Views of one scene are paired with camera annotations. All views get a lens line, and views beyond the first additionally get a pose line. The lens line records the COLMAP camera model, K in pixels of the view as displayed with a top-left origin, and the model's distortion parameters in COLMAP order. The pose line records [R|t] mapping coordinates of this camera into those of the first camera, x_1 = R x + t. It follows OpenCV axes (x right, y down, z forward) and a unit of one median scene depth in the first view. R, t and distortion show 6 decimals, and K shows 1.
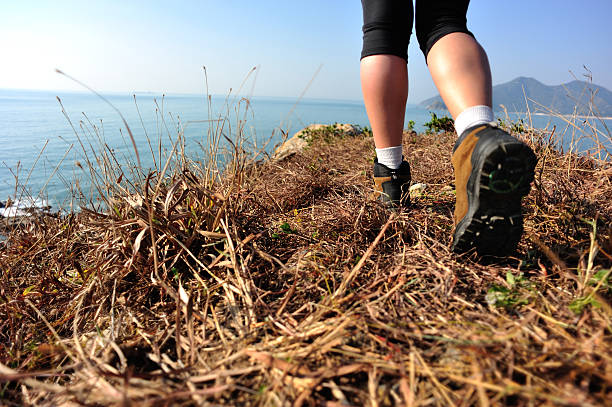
lens RADIAL K [[386.8, 0, 306.0], [0, 386.8, 203.5], [0, 0, 1]] dist [-0.035482, 0.003070]
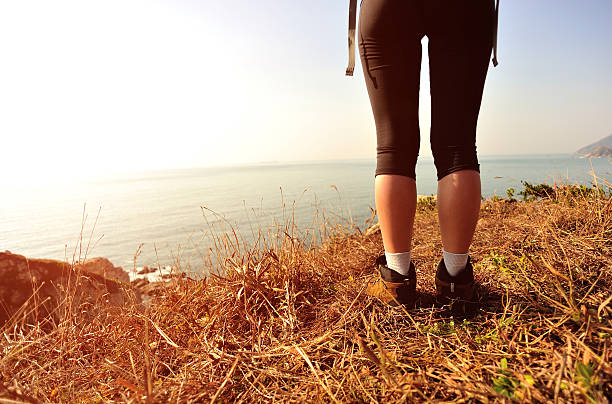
lens RADIAL K [[414.9, 0, 306.0], [0, 414.9, 202.0], [0, 0, 1]] dist [-0.117846, 0.150612]
pose [[0.952819, -0.042871, -0.300498, 0.495596], [-0.008630, 0.985750, -0.167996, 0.004130], [0.303418, 0.162663, 0.938871, -0.831307]]
